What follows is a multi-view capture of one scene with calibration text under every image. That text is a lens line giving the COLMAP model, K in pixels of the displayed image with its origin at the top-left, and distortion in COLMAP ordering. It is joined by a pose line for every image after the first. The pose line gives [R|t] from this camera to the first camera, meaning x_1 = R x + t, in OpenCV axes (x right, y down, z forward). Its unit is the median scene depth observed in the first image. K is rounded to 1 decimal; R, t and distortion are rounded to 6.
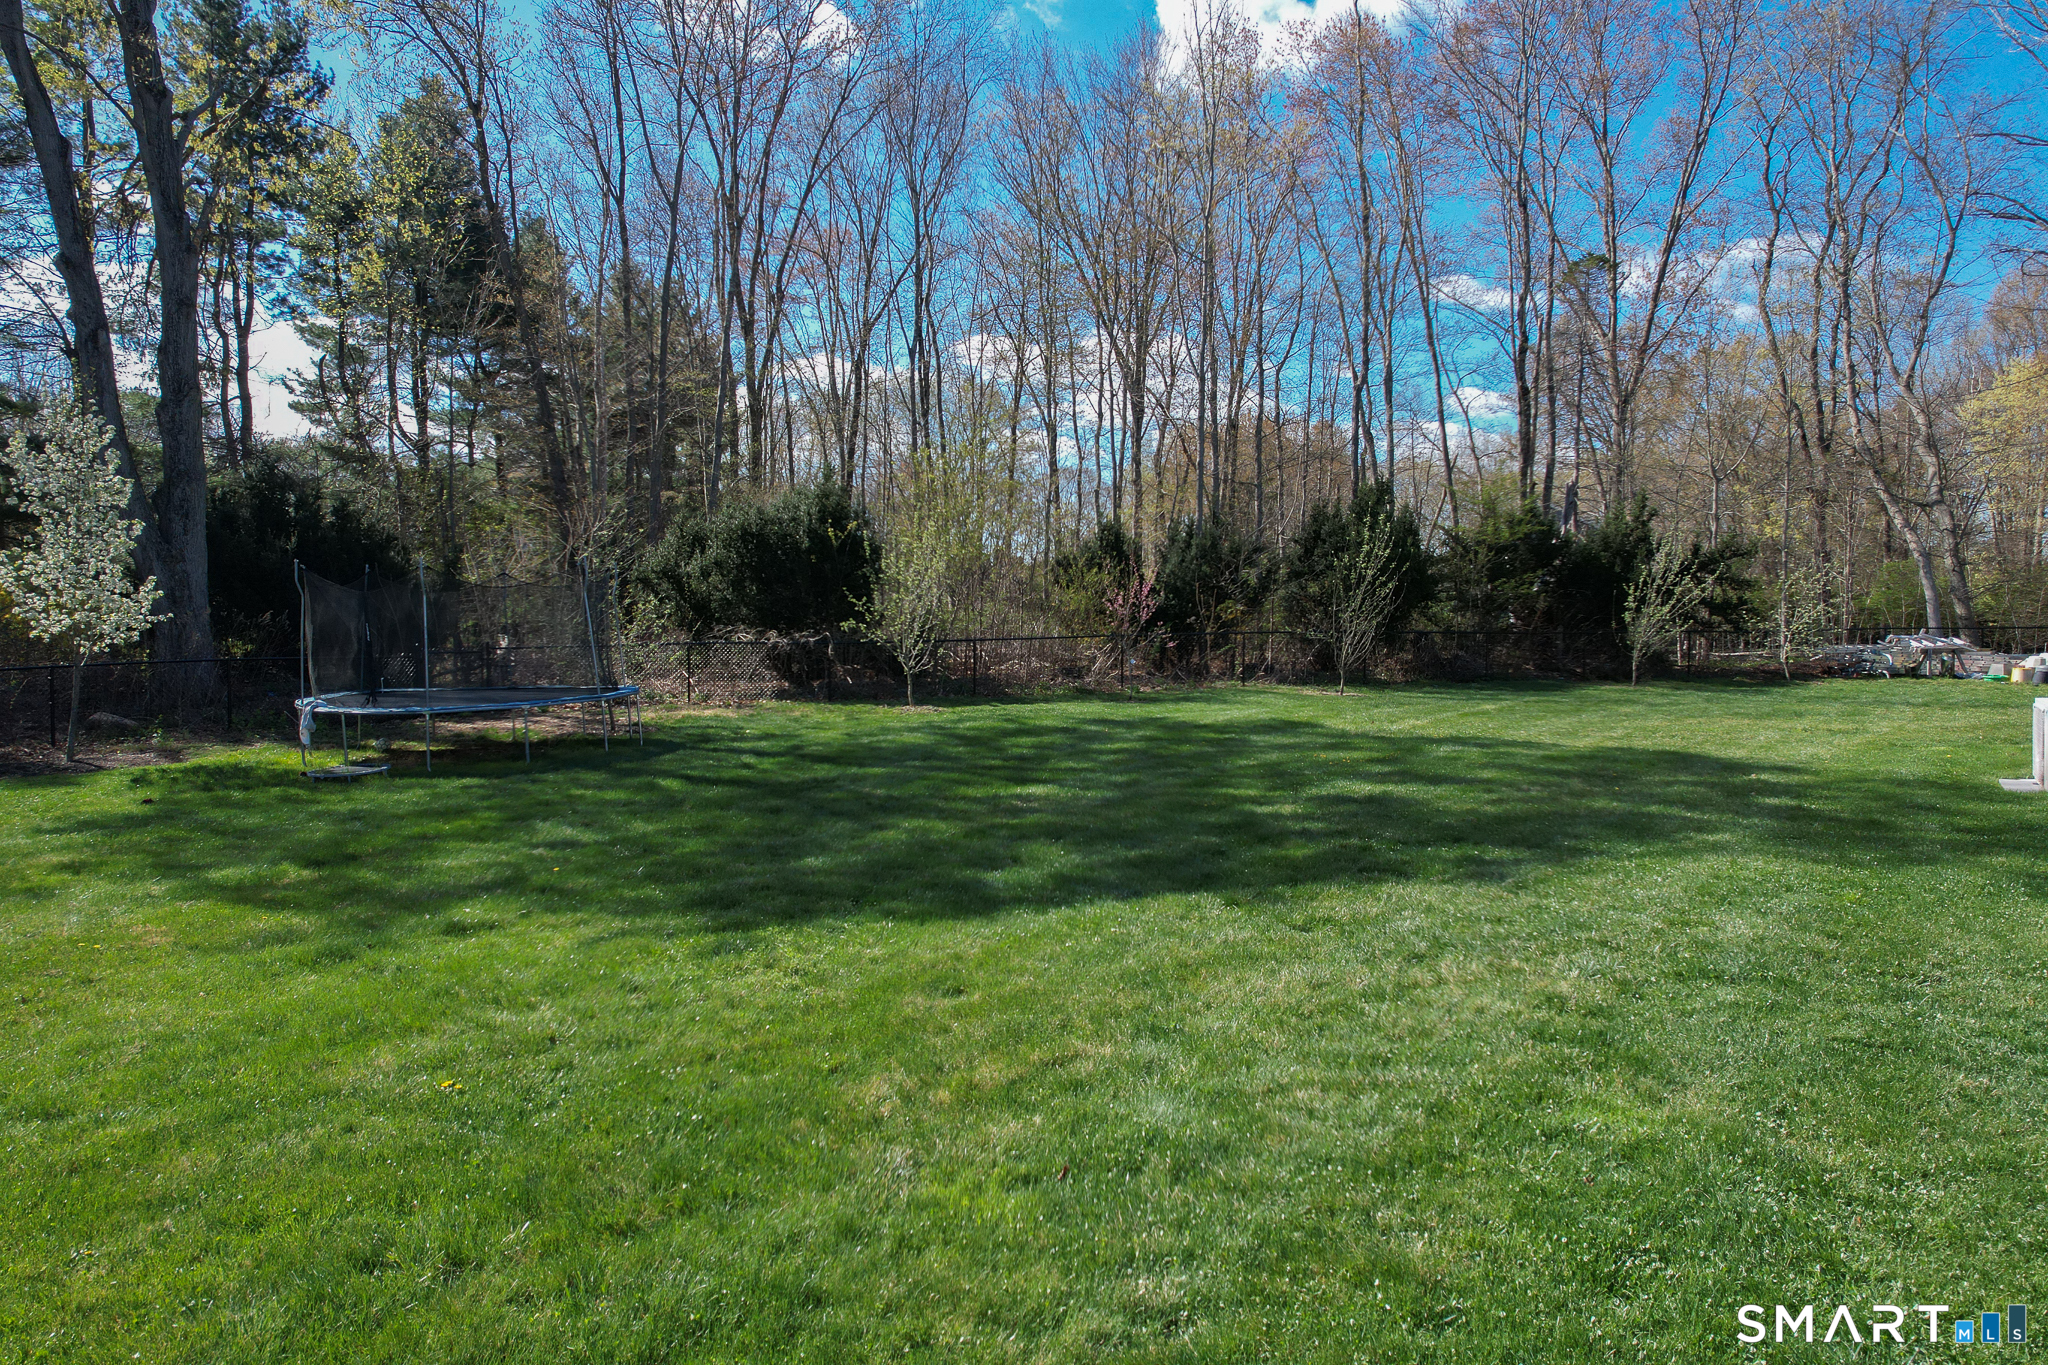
lens RADIAL K [[1281.2, 0, 1024.0], [0, 1281.2, 682.5], [0, 0, 1]] dist [-0.047799, 0.005111]
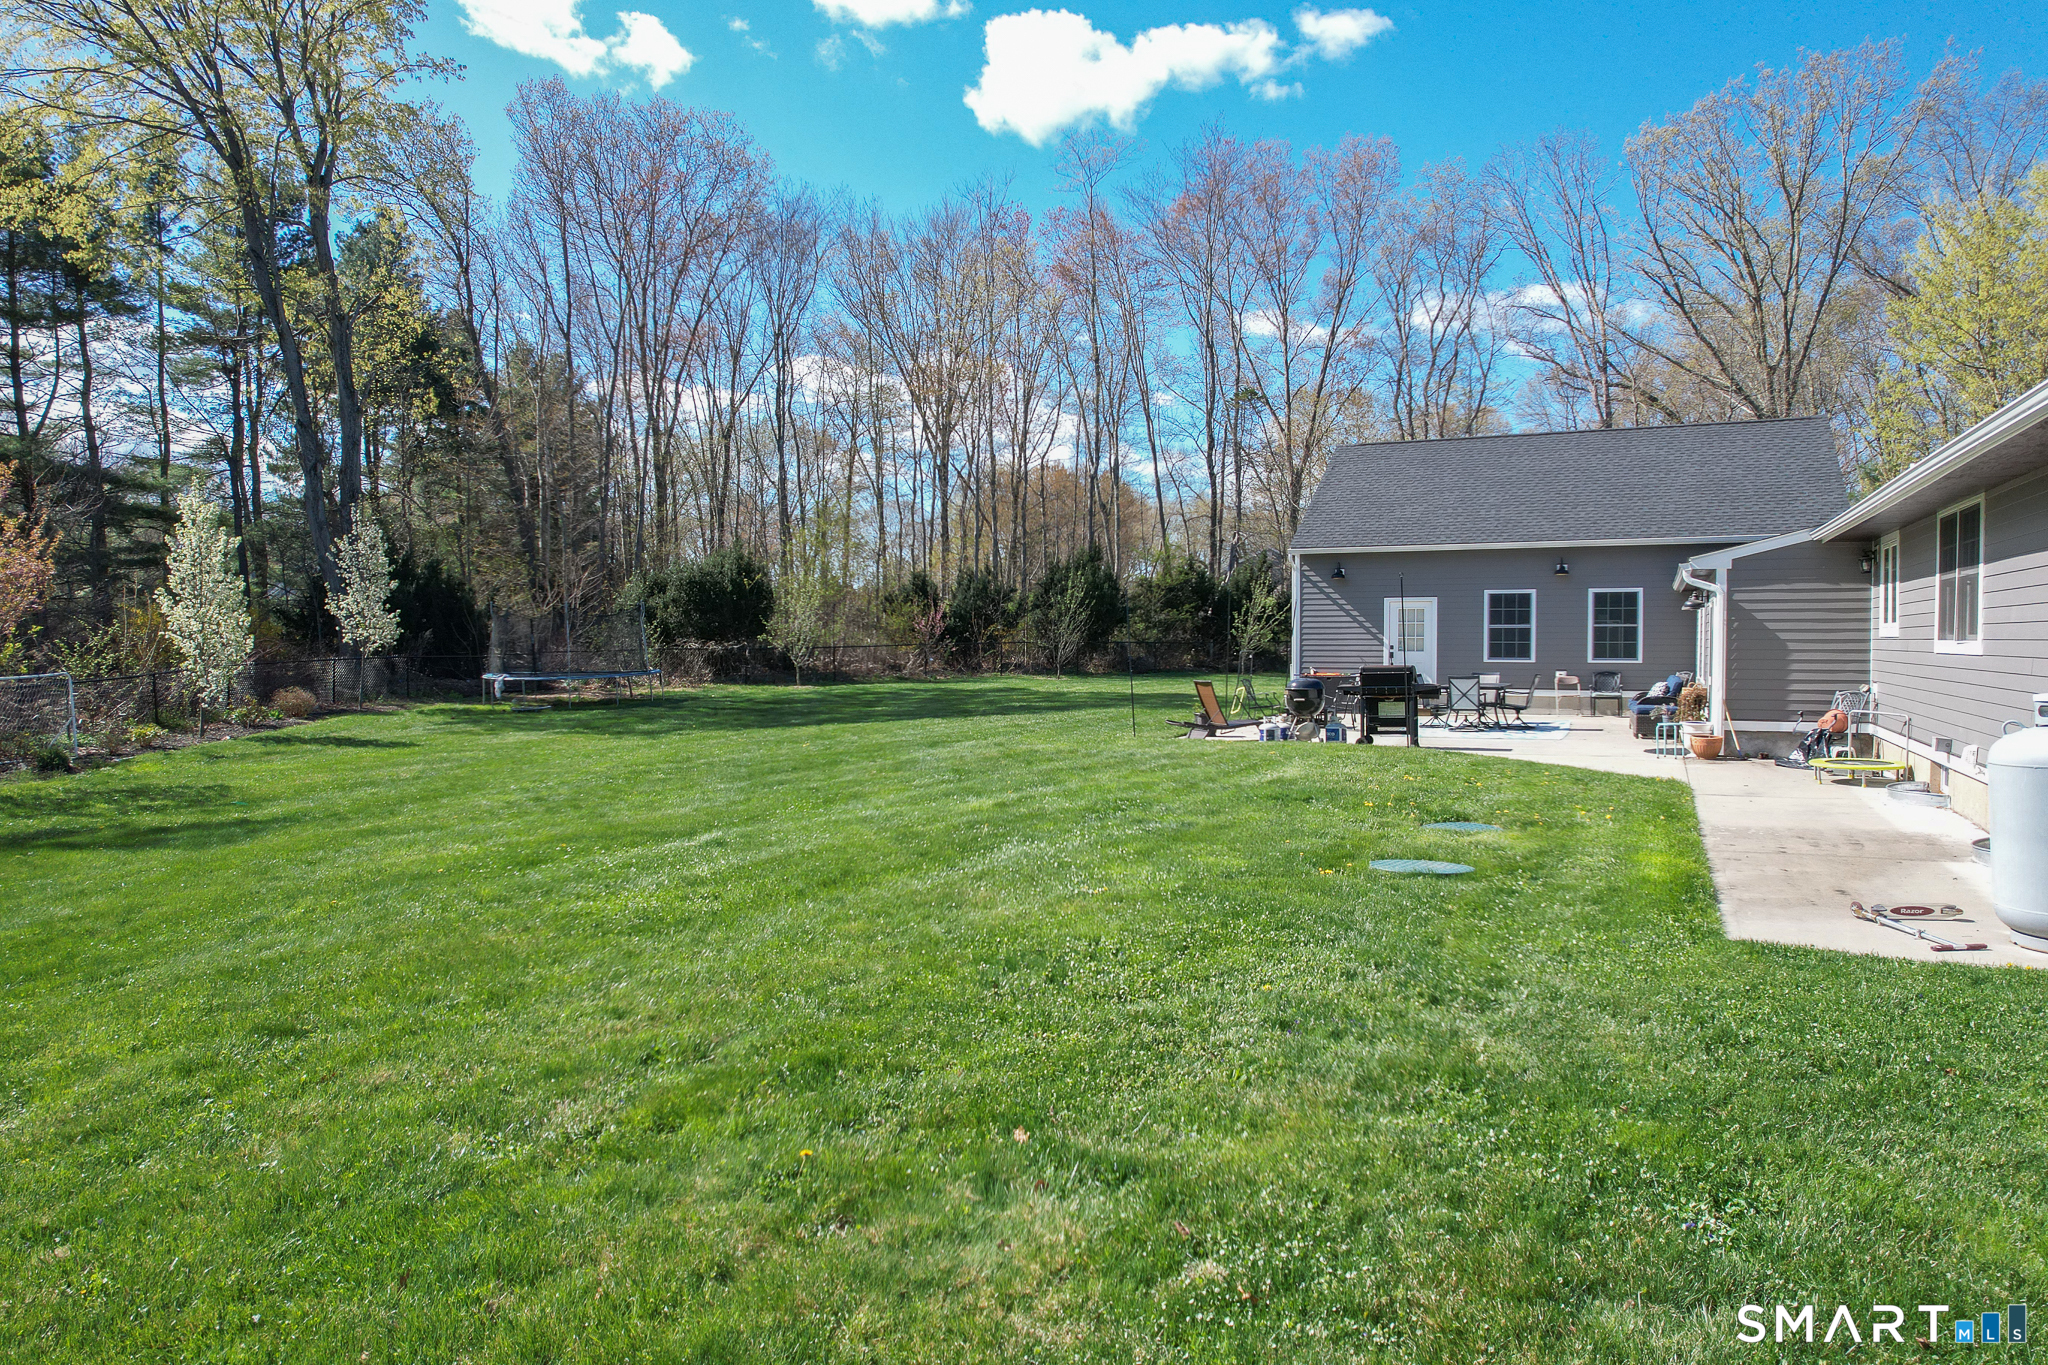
lens RADIAL K [[1281.2, 0, 1024.0], [0, 1281.2, 682.5], [0, 0, 1]] dist [-0.047799, 0.005111]
pose [[0.990871, -0.007667, 0.134593, -0.018543], [0.010005, 0.999810, -0.016704, 0.039279], [-0.134439, 0.017898, 0.990760, -0.614862]]
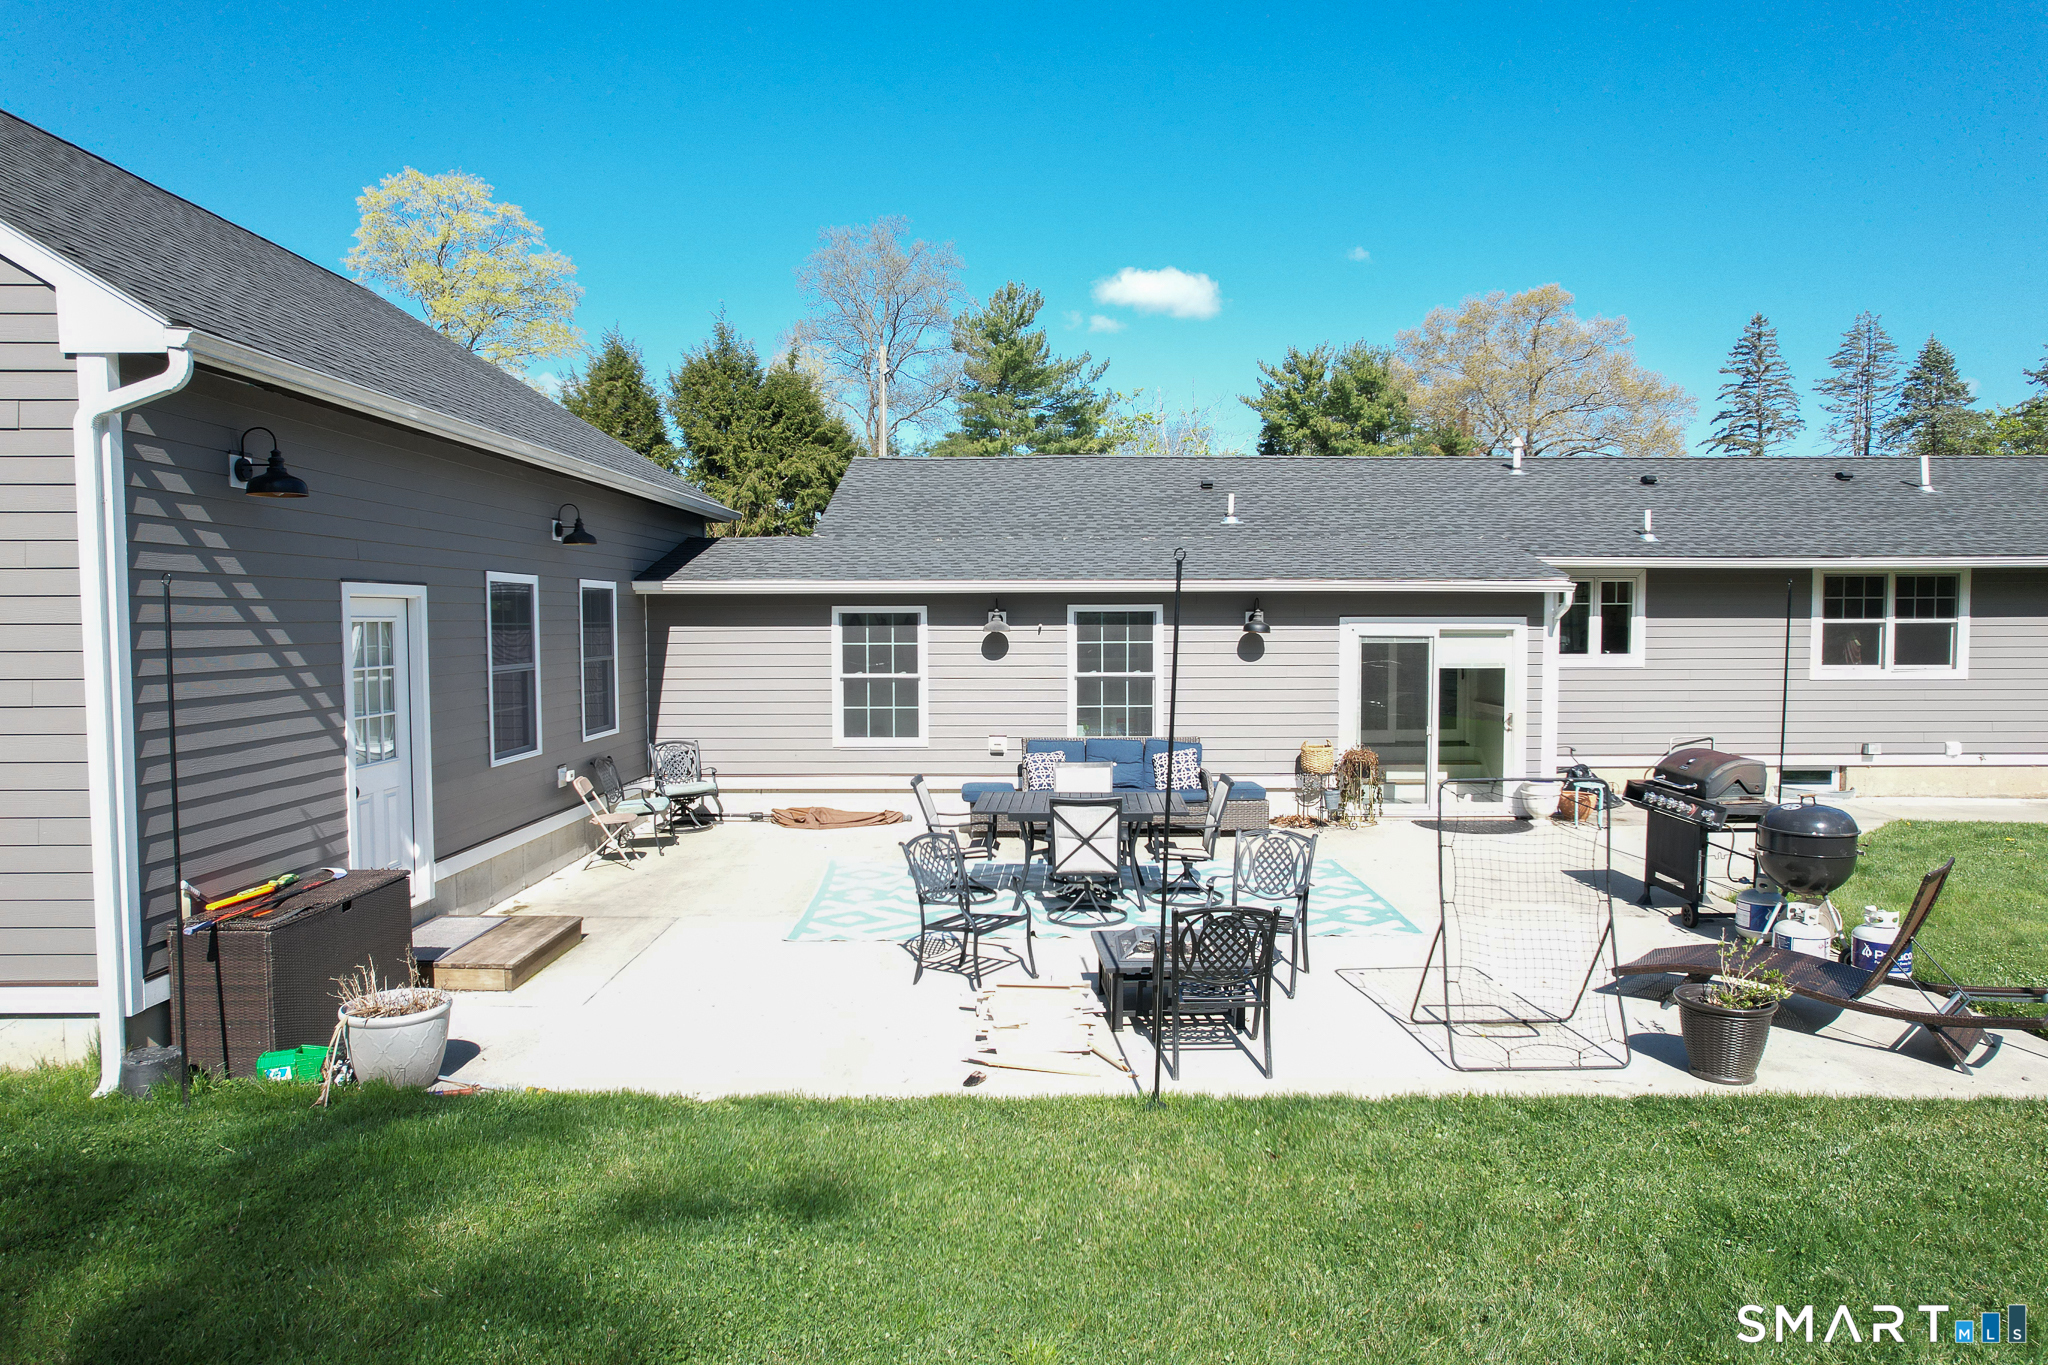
lens RADIAL K [[1312.3, 0, 1024.0], [0, 1312.3, 682.5], [0, 0, 1]] dist [-0.067499, 0.052723]
pose [[-0.559096, -0.037885, 0.828237, 0.135671], [0.047460, 0.995855, 0.077589, -0.079249], [-0.827743, 0.082688, -0.554981, 0.984268]]
